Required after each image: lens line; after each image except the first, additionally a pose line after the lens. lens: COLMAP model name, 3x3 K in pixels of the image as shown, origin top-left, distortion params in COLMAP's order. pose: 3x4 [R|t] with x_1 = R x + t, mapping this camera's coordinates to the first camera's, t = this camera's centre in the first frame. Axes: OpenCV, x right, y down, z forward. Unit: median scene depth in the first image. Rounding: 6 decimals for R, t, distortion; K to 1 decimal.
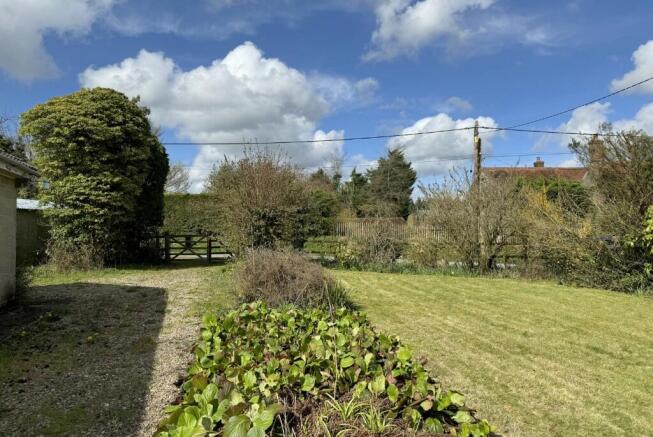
lens RADIAL K [[466.7, 0, 326.5], [0, 466.7, 218.5], [0, 0, 1]] dist [-0.002770, -0.001172]
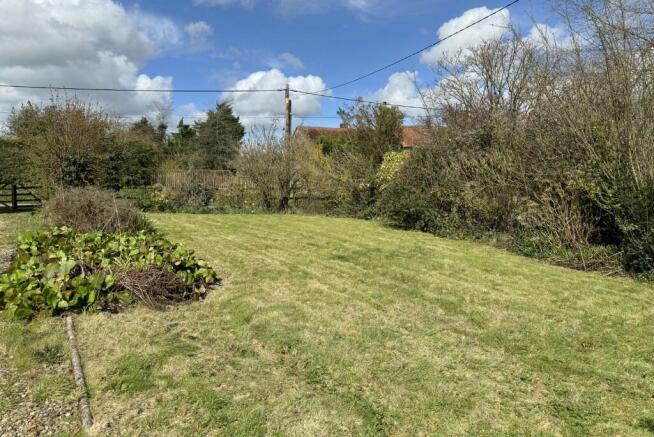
lens RADIAL K [[455.5, 0, 337.5], [0, 455.5, 220.0], [0, 0, 1]] dist [0.112167, -0.169077]
pose [[0.931350, -0.027878, 0.363057, 0.029004], [-0.009247, 0.994932, 0.100120, 0.011391], [-0.364008, -0.096604, 0.926372, -0.160452]]
